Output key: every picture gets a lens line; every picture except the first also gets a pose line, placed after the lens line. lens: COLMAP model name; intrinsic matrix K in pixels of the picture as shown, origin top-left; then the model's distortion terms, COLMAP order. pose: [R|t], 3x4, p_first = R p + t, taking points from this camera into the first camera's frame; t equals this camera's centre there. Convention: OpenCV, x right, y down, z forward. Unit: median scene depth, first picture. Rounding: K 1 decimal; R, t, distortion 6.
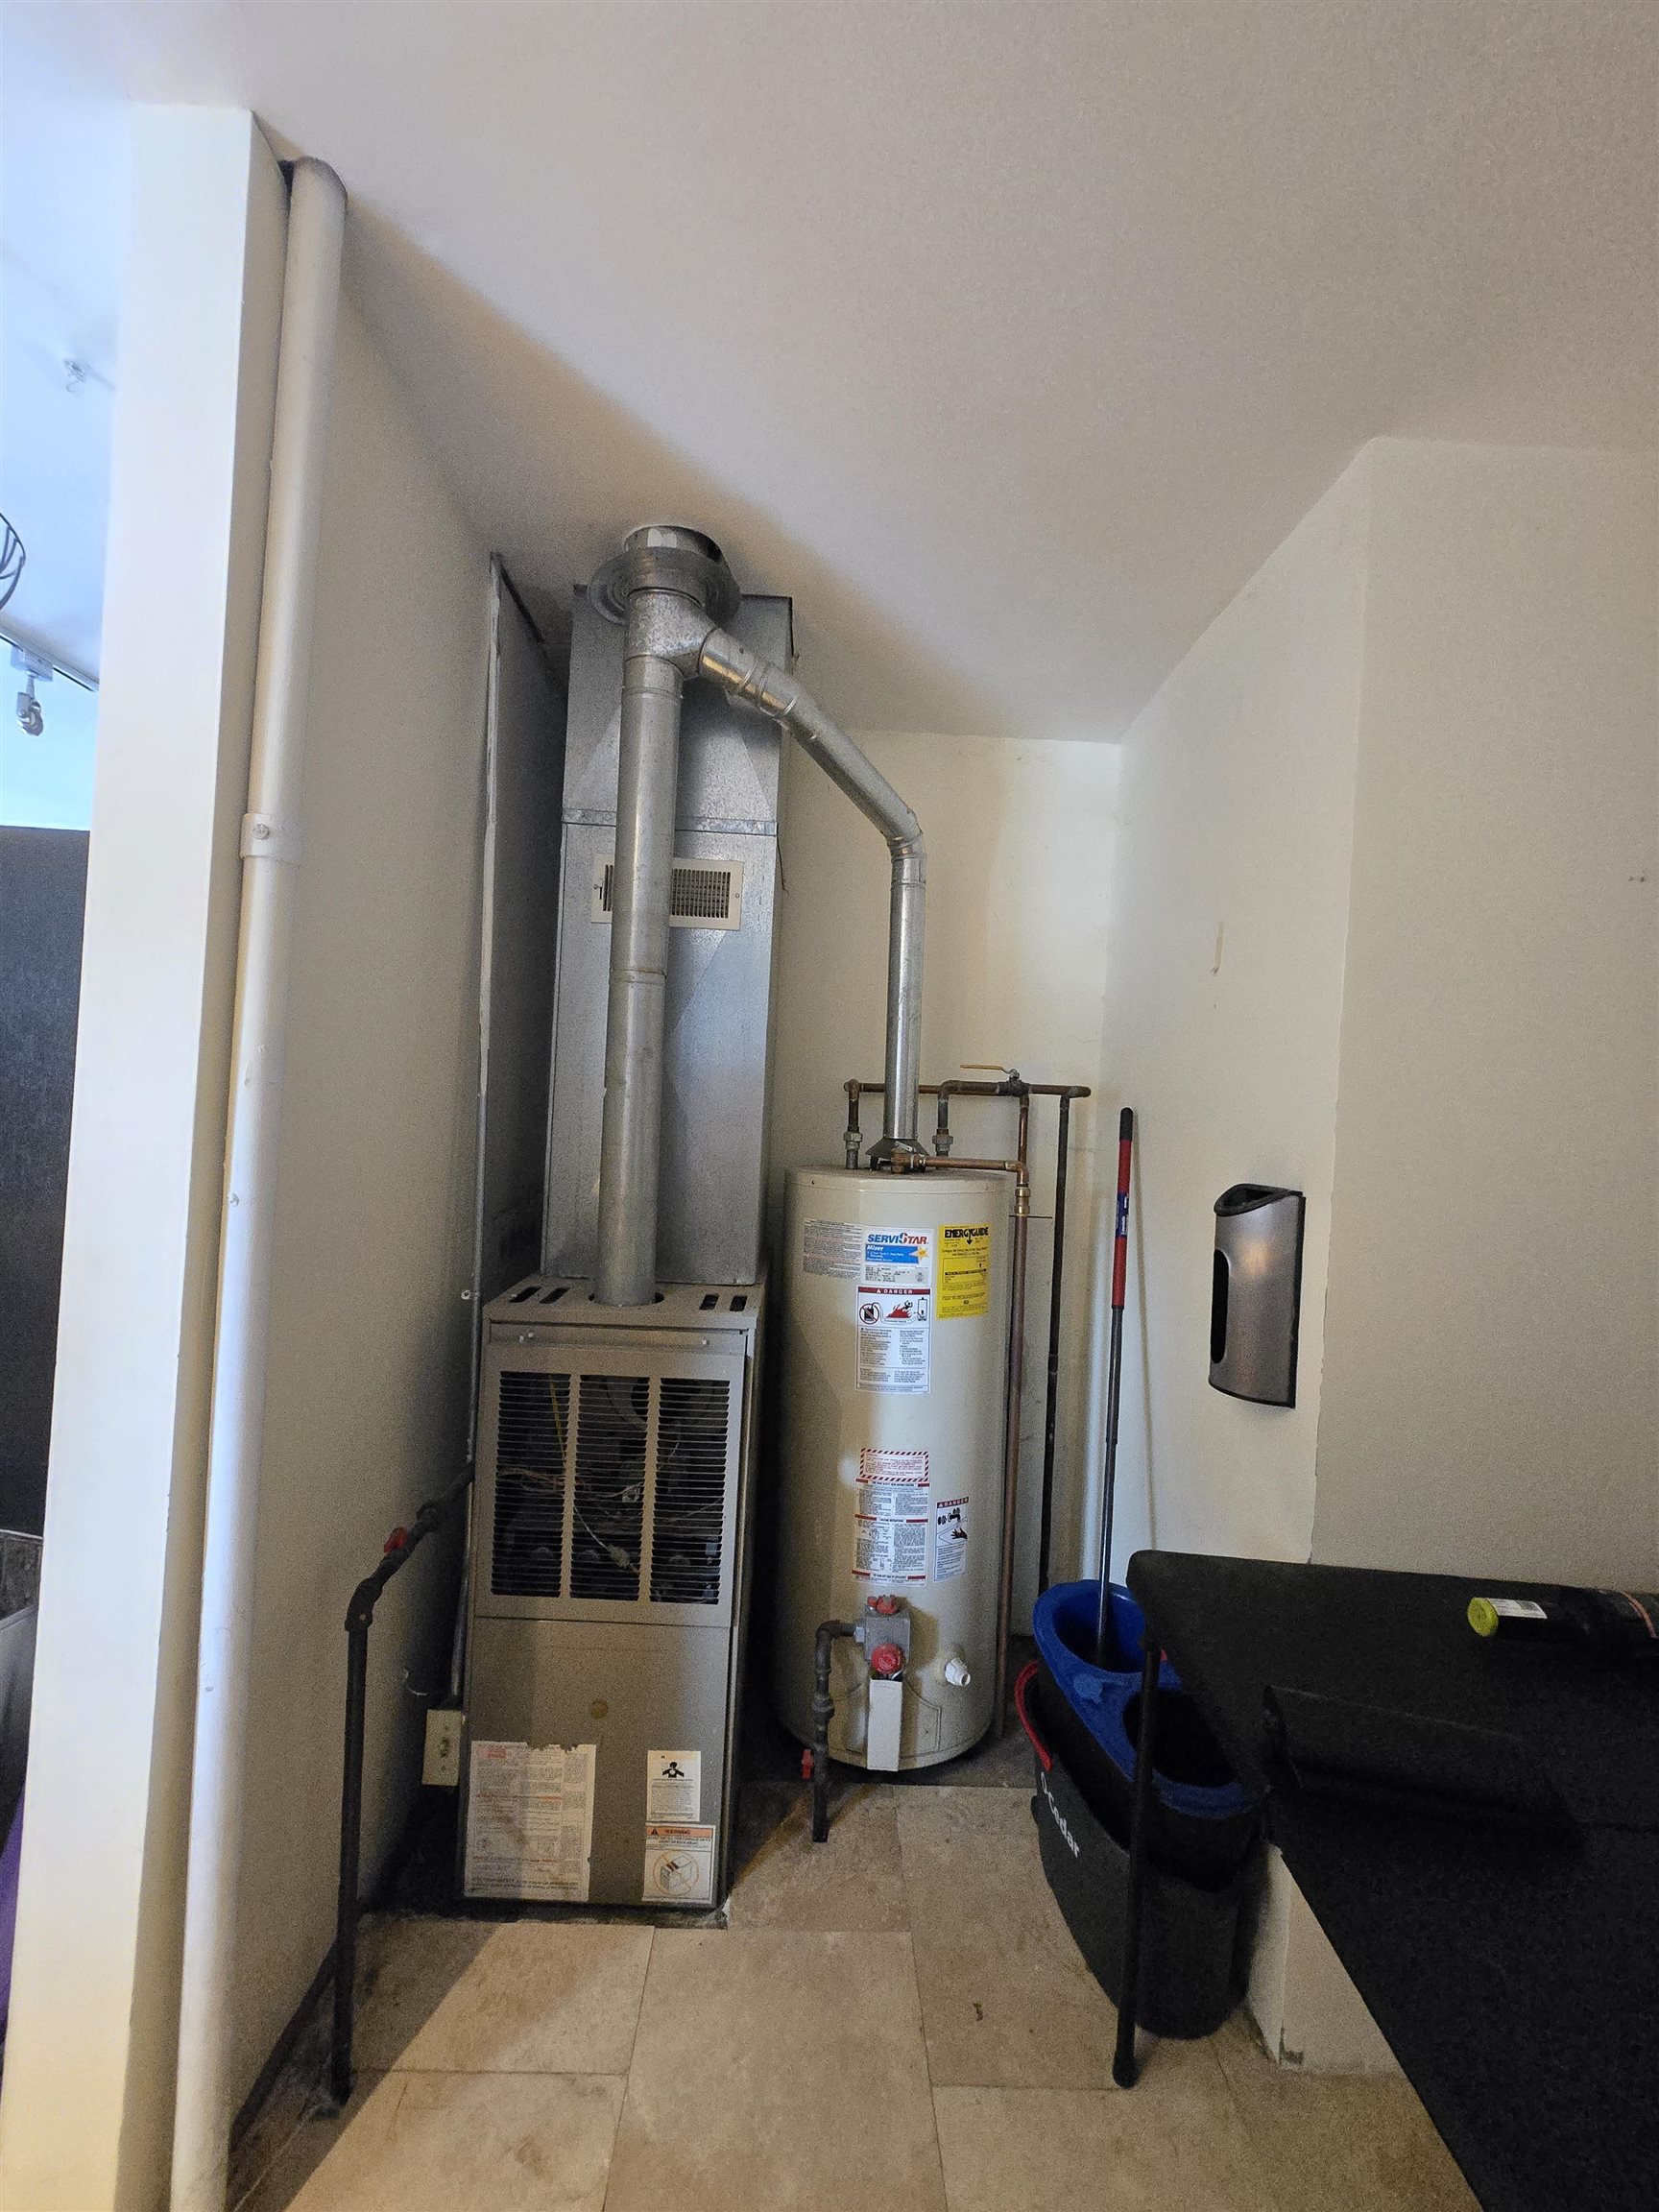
lens RADIAL K [[863.5, 0, 826.5], [0, 863.5, 1100.4], [0, 0, 1]] dist [-0.000732, 0.000441]
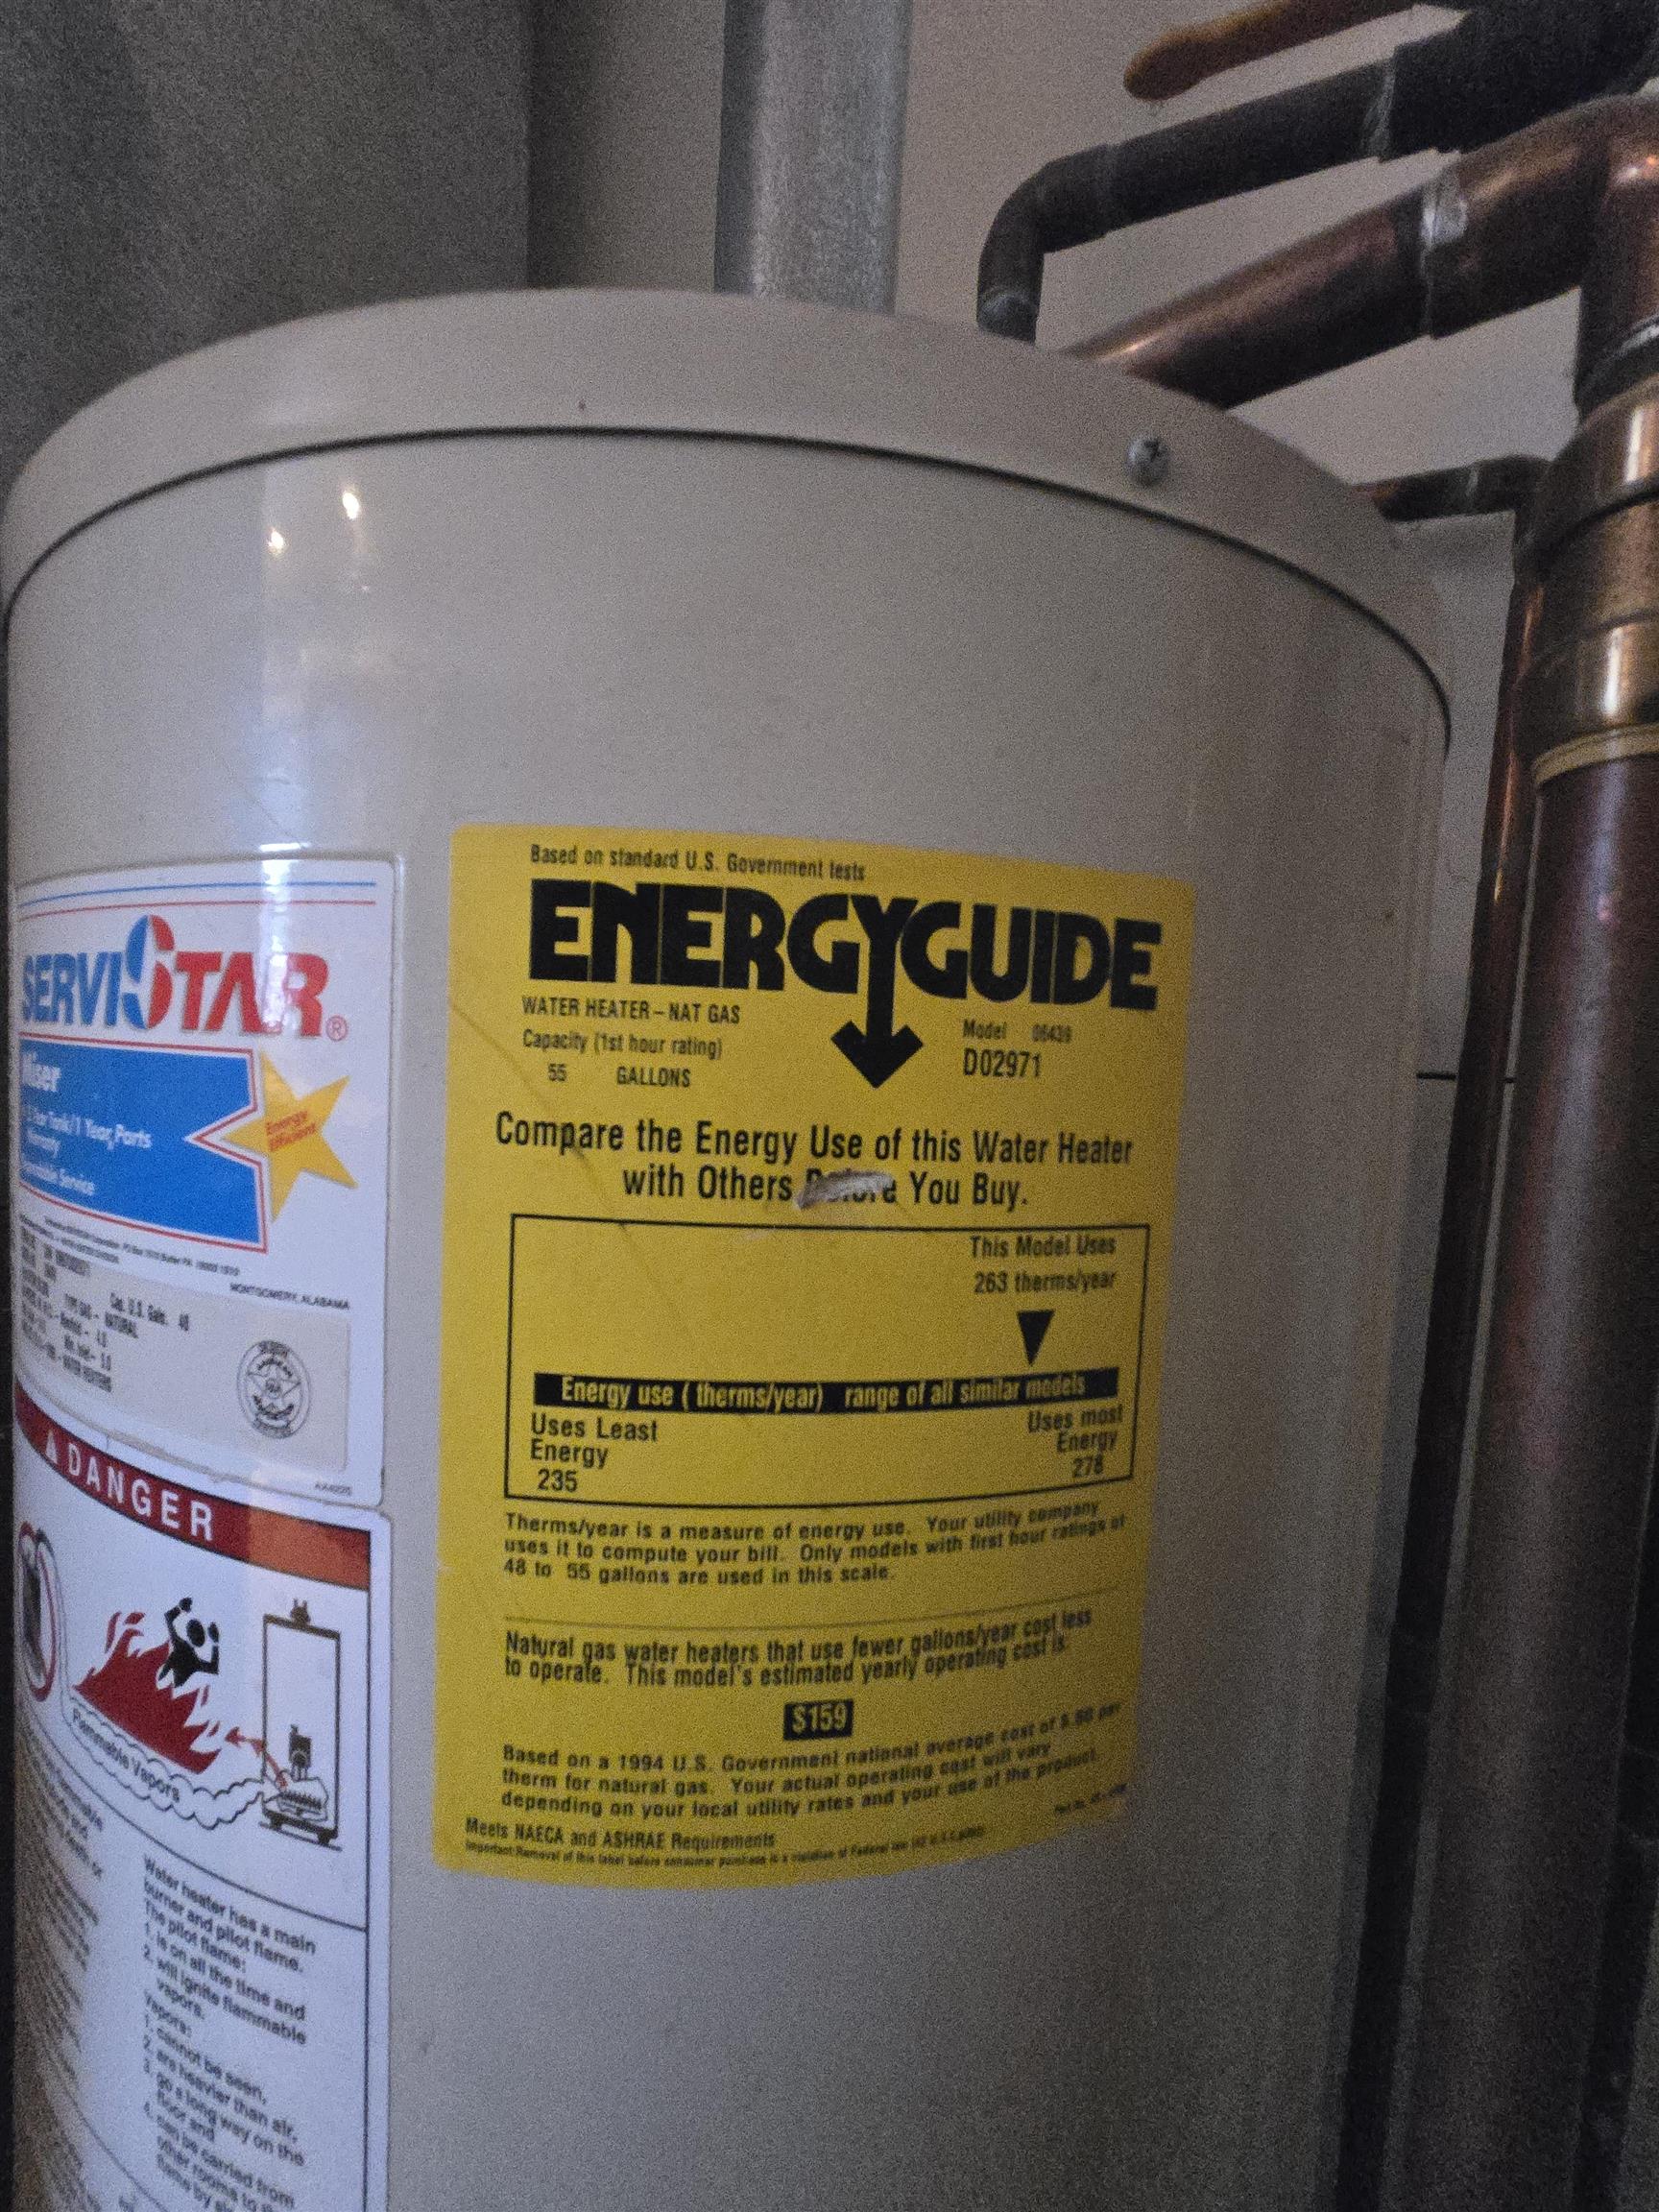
lens RADIAL K [[863.5, 0, 829.9], [0, 863.5, 1108.9], [0, 0, 1]] dist [-0.000732, 0.000441]
pose [[0.916839, 0.031780, -0.397991, 0.199036], [-0.009907, 0.998331, 0.056896, 0.167253], [0.399134, -0.048221, 0.915624, 0.933078]]
